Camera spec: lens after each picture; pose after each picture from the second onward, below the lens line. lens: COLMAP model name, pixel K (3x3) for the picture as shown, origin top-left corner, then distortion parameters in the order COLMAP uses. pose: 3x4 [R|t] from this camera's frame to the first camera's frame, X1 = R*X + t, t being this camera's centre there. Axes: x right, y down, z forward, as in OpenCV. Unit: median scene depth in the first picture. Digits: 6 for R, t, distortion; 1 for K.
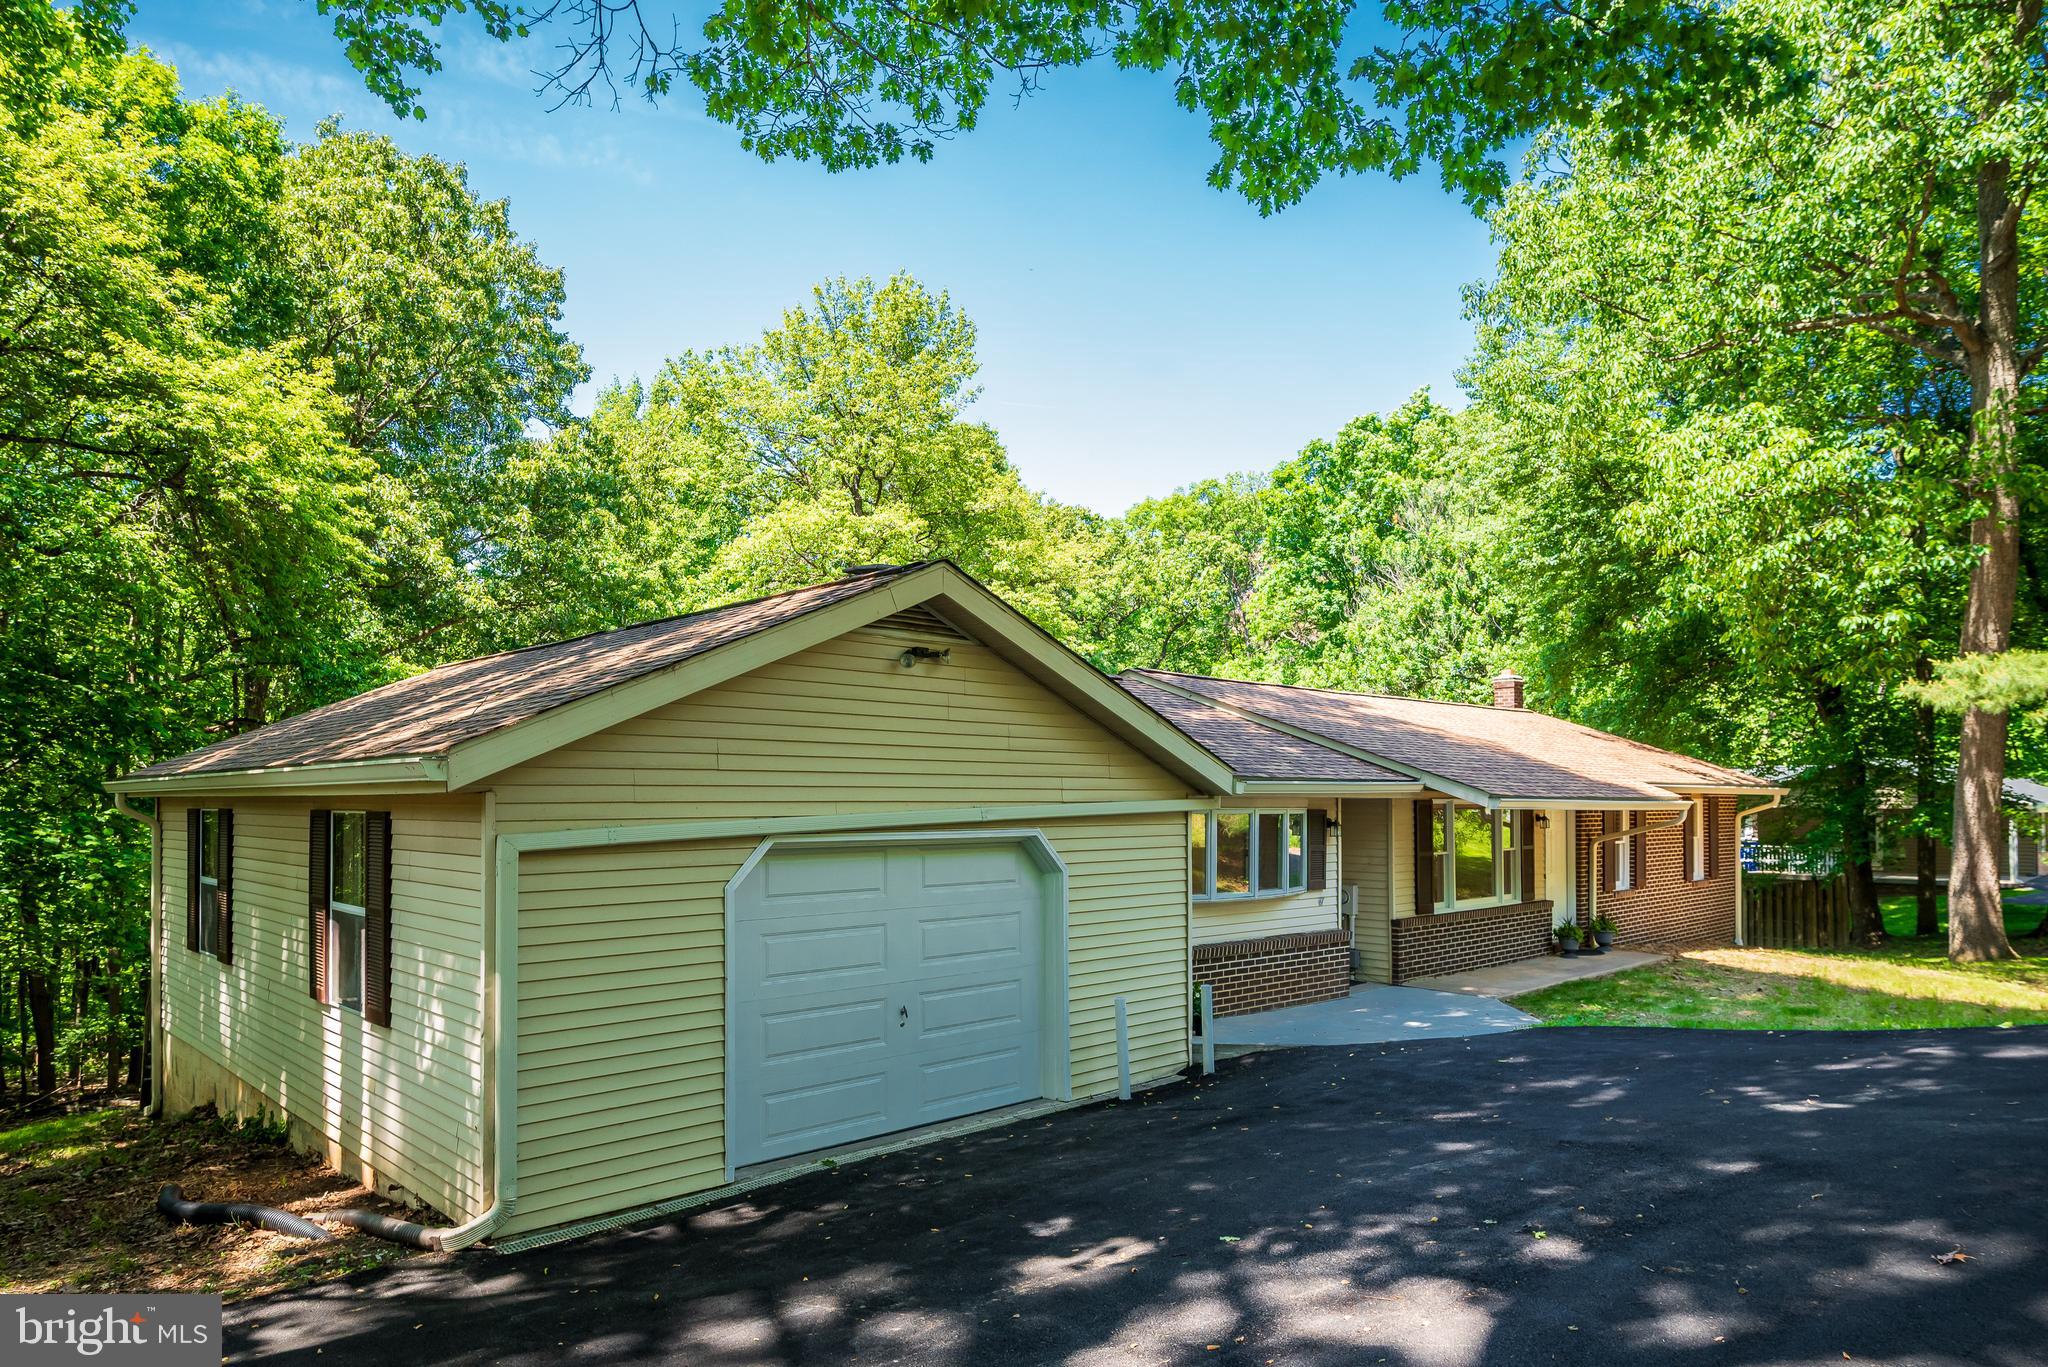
lens RADIAL K [[1235.5, 0, 1001.4], [0, 1235.5, 778.8], [0, 0, 1]] dist [-0.015132, -0.000509]
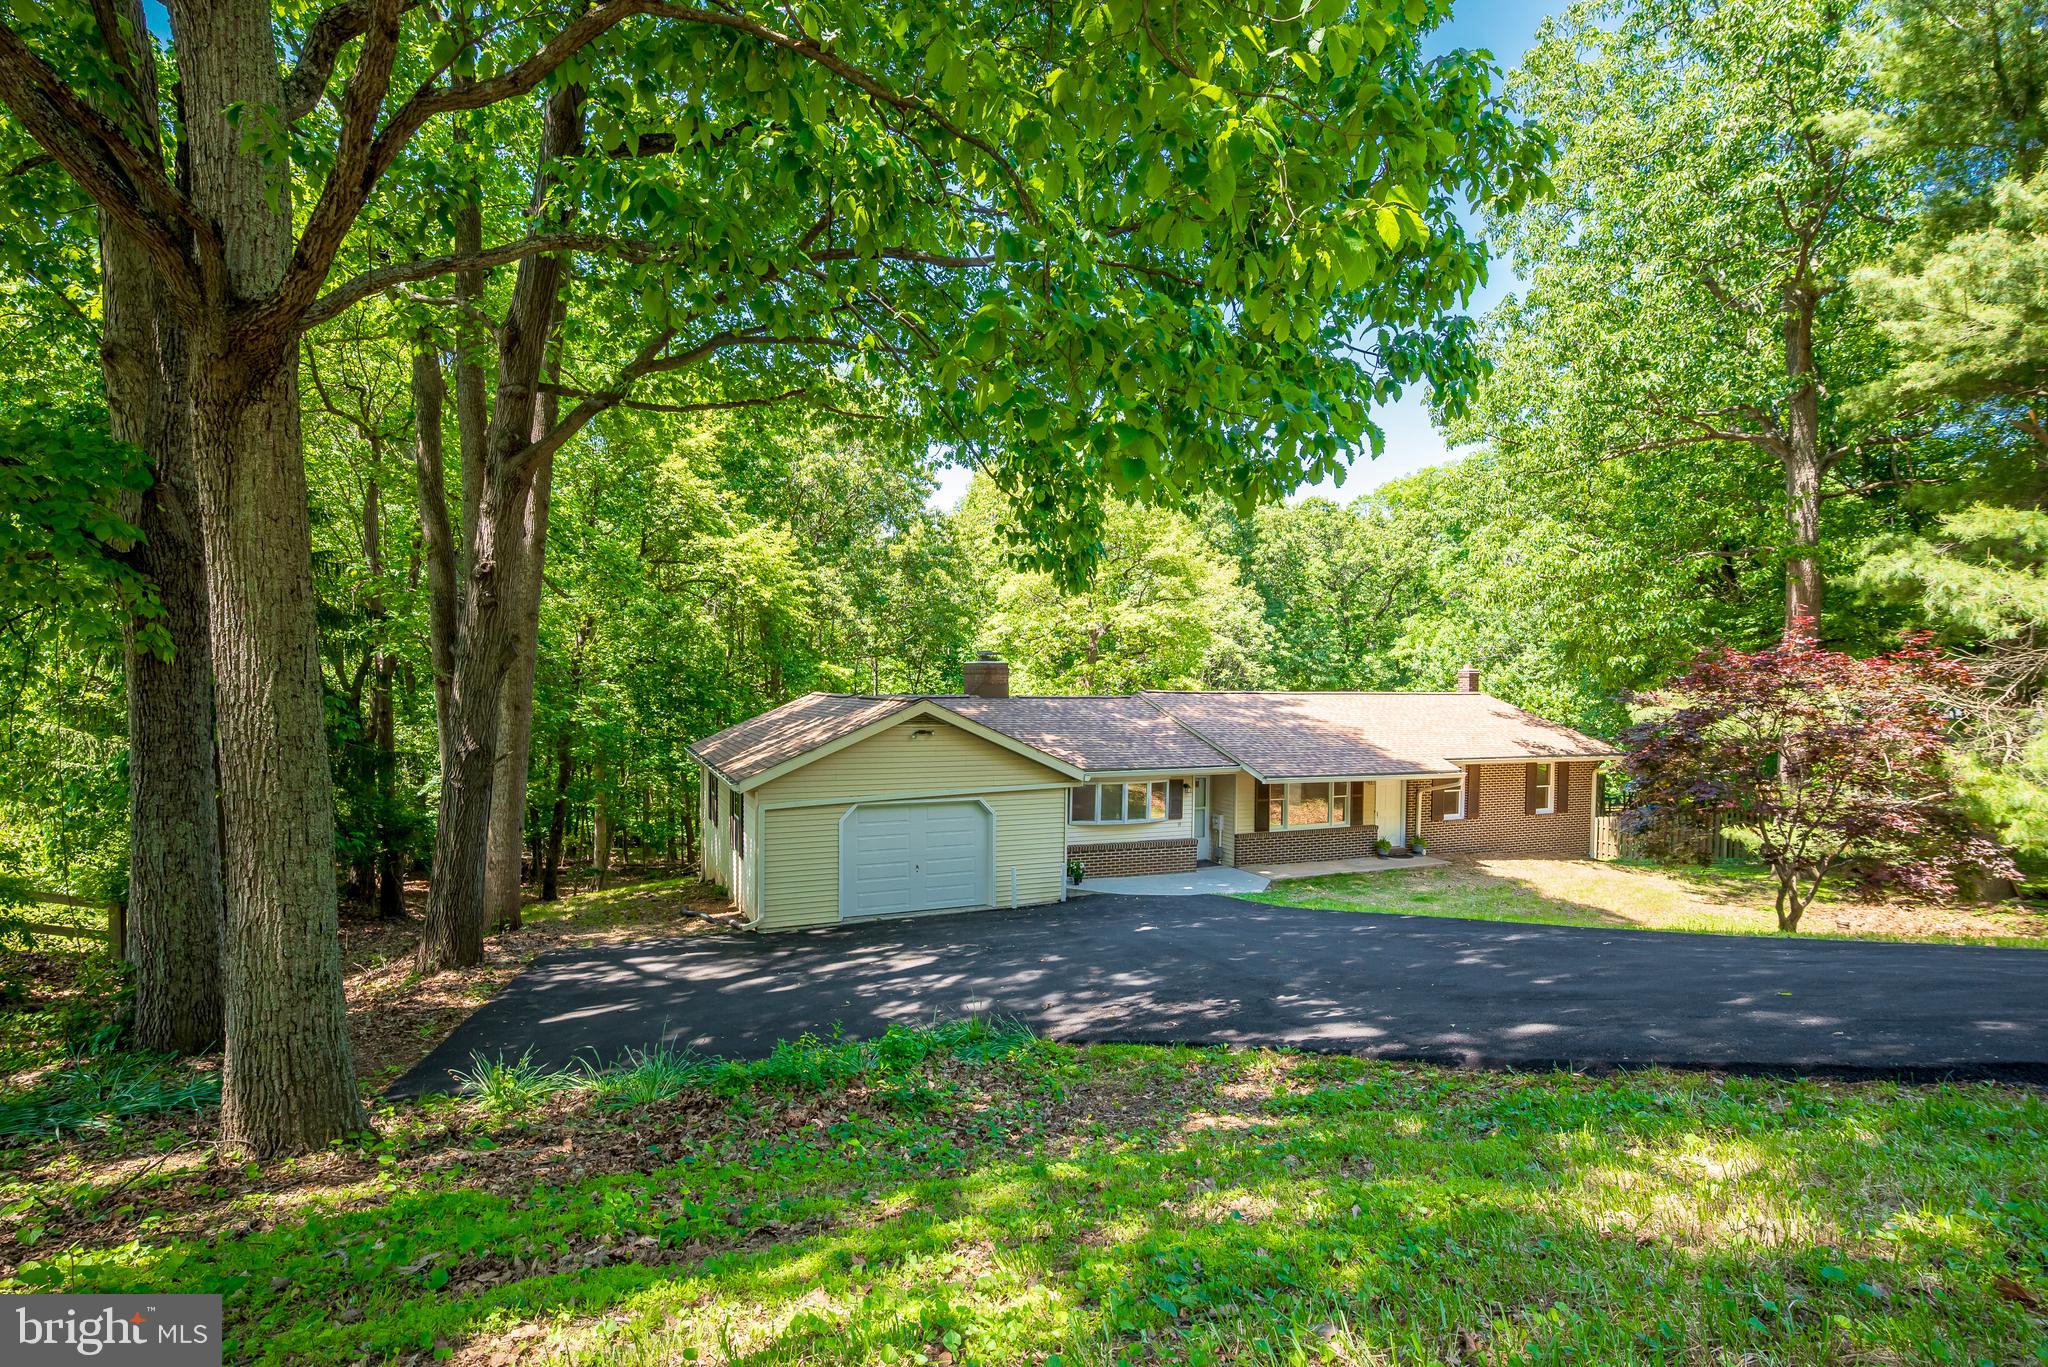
lens RADIAL K [[944.9, 0, 1023.6], [0, 944.9, 681.3], [0, 0, 1]] dist [0.000900, -0.000777]
pose [[0.942373, 0.013741, -0.334283, 0.528805], [-0.007676, 0.999781, 0.019456, -0.163511], [0.334477, -0.015769, 0.942272, -0.544174]]
